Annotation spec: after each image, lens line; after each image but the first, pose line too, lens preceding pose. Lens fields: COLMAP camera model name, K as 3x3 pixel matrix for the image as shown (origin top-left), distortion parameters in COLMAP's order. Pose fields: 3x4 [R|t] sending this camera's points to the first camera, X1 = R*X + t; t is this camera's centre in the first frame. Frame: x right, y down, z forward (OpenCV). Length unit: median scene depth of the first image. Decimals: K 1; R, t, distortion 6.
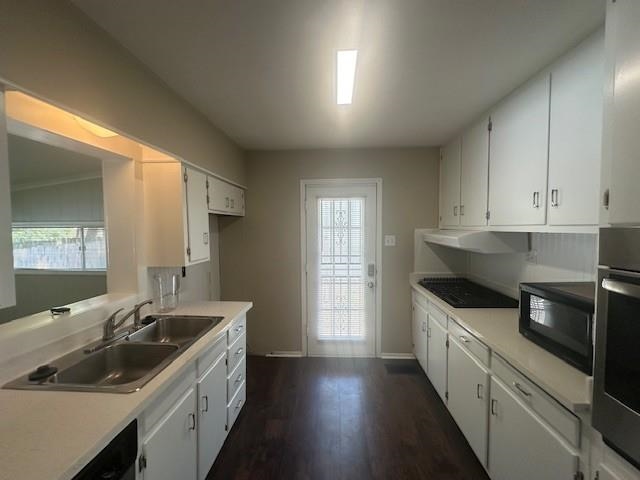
lens RADIAL K [[253.1, 0, 315.8], [0, 253.1, 238.0], [0, 0, 1]] dist [0.001922, -0.000292]
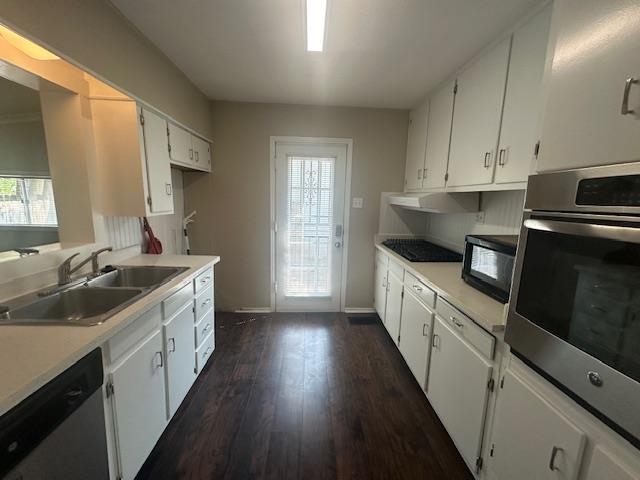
lens RADIAL K [[253.1, 0, 315.8], [0, 253.1, 238.0], [0, 0, 1]] dist [0.001922, -0.000292]
pose [[0.994134, 0.015315, 0.107064, 0.023083], [-0.027350, 0.993347, 0.111865, 0.067385], [-0.104639, -0.114137, 0.987939, -0.029171]]
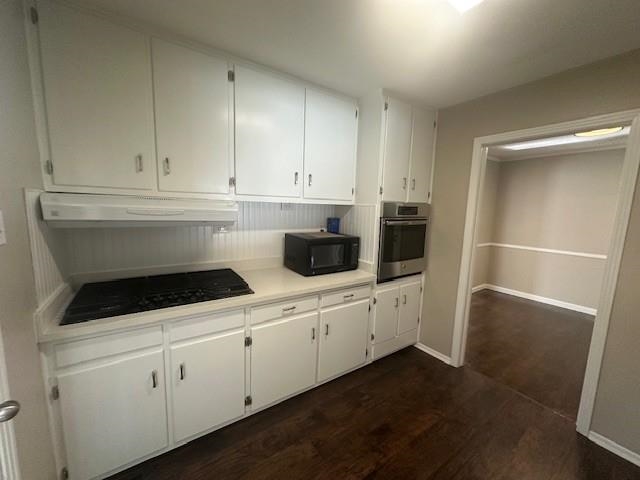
lens RADIAL K [[253.1, 0, 315.8], [0, 253.1, 238.0], [0, 0, 1]] dist [0.001922, -0.000292]
pose [[-0.610476, -0.114685, 0.783688, -0.238940], [0.005935, 0.988771, 0.149320, -0.032801], [-0.792012, 0.095807, -0.602941, 1.498456]]
